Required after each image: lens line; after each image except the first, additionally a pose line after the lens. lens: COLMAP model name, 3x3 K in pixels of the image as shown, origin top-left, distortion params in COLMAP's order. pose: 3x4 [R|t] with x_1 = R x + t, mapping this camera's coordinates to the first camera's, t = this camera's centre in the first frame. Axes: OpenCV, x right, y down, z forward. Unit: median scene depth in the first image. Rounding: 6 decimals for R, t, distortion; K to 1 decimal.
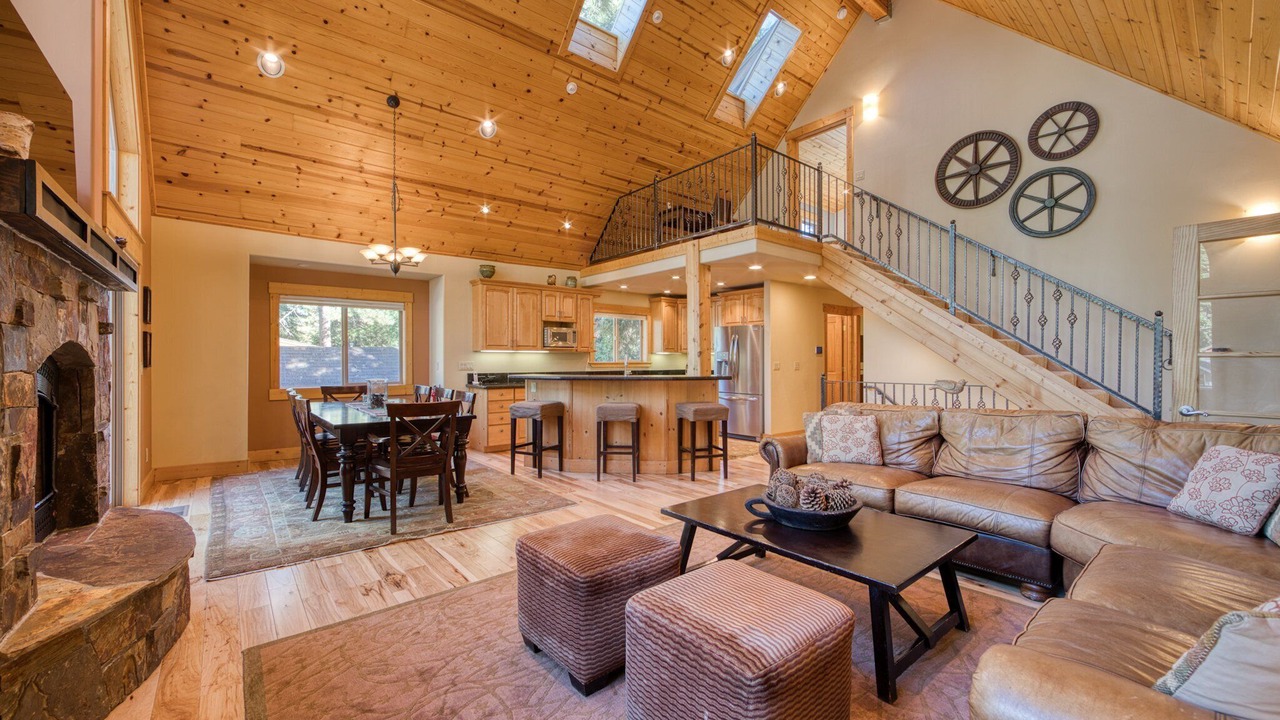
lens RADIAL K [[512.3, 0, 640.0], [0, 512.3, 360.0], [0, 0, 1]] dist [-0.000045, -0.000036]
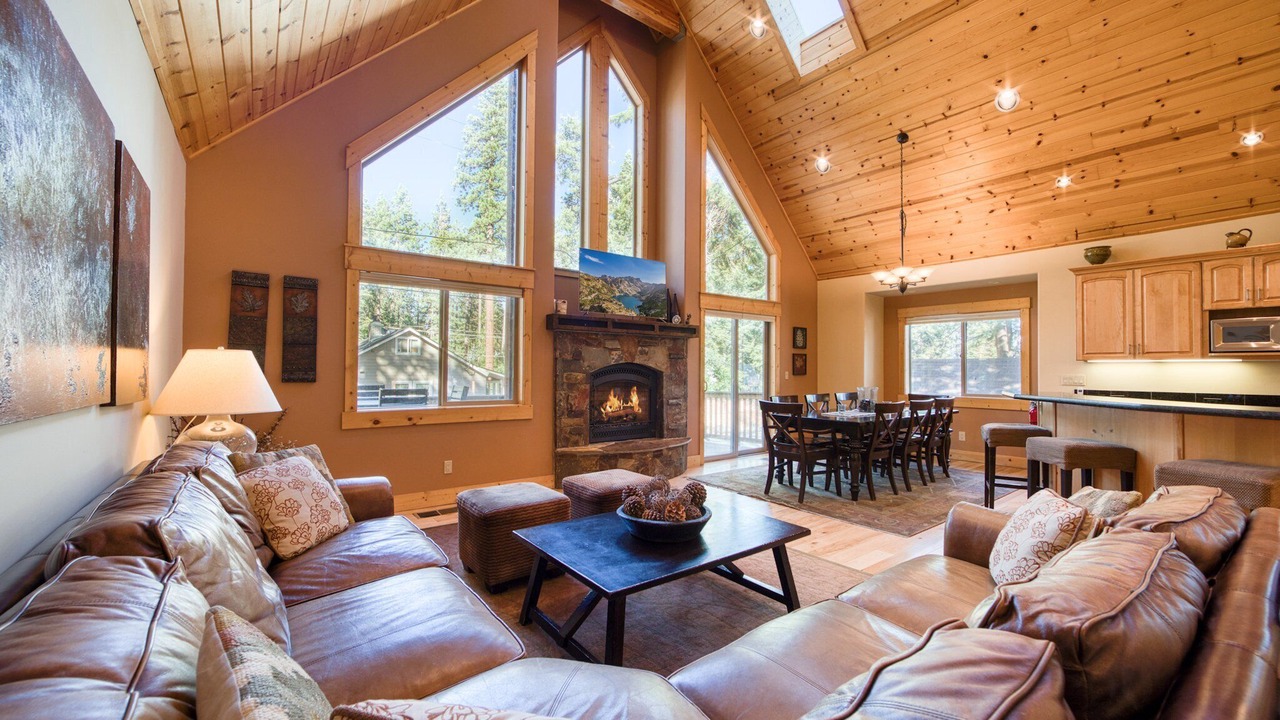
lens RADIAL K [[505.1, 0, 640.0], [0, 505.1, 360.0], [0, 0, 1]] dist [-0.011353, 0.000357]
pose [[-0.050208, -0.018142, -0.998574, 0.483354], [-0.012632, 0.999767, -0.017528, 0.002333], [0.998659, 0.011733, -0.050425, 0.380296]]
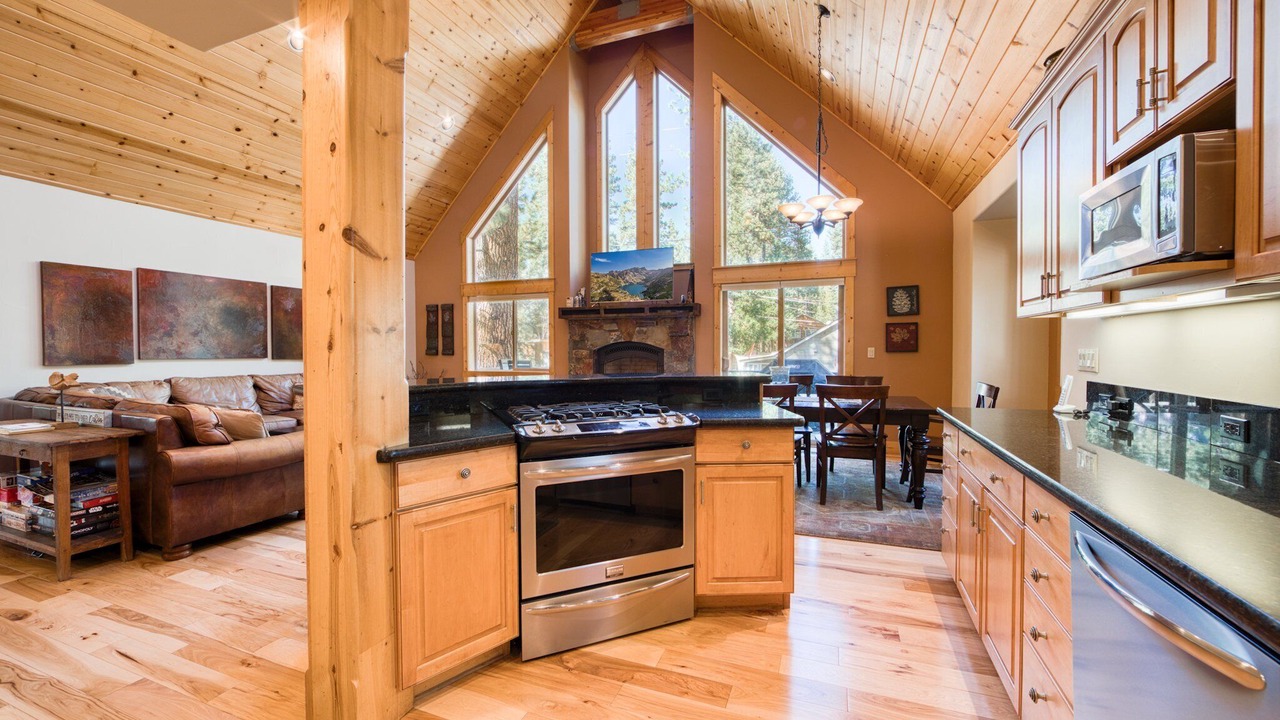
lens RADIAL K [[505.1, 0, 640.0], [0, 505.1, 360.0], [0, 0, 1]] dist [-0.011353, 0.000357]
pose [[-0.879238, 0.012273, -0.476225, 0.104653], [-0.000061, 0.999665, 0.025875, 0.003202], [0.476384, 0.022779, -0.878942, 1.197681]]
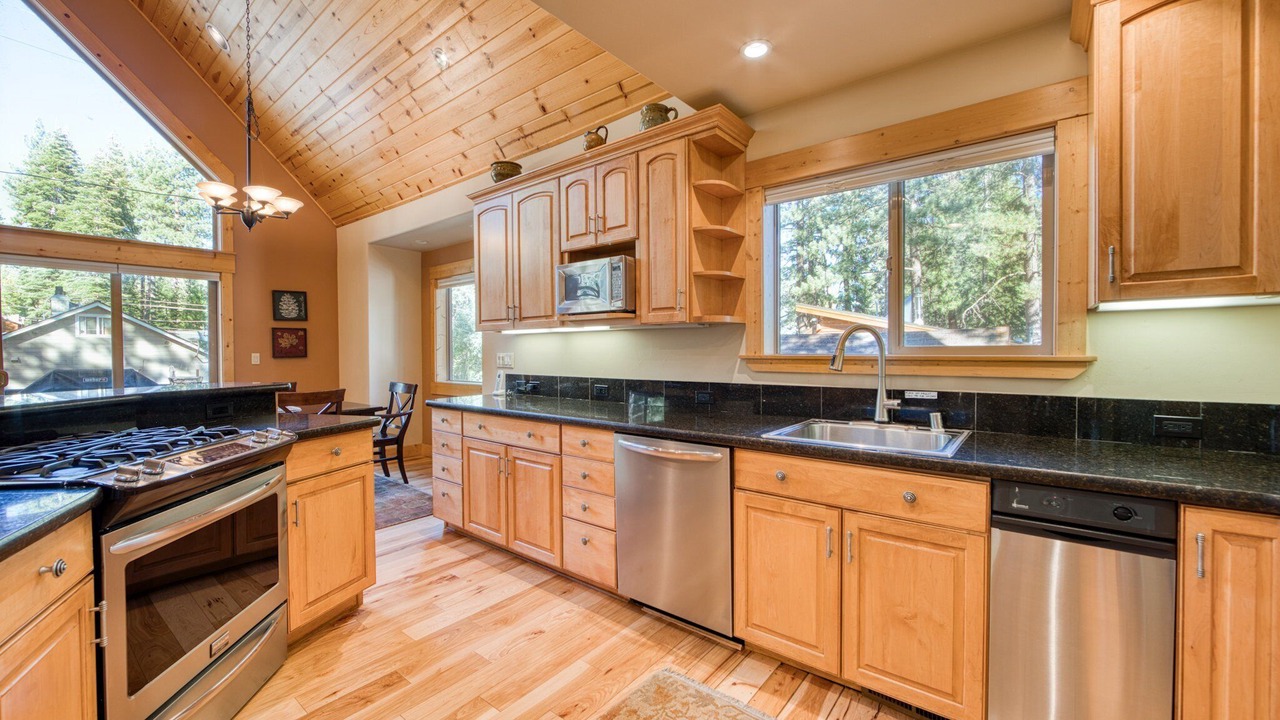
lens RADIAL K [[505.1, 0, 640.0], [0, 505.1, 360.0], [0, 0, 1]] dist [-0.011353, 0.000357]
pose [[0.193674, 0.014010, -0.980966, 0.236637], [0.001632, 0.999892, 0.014602, 0.004139], [0.981065, -0.004429, 0.193630, 1.073249]]
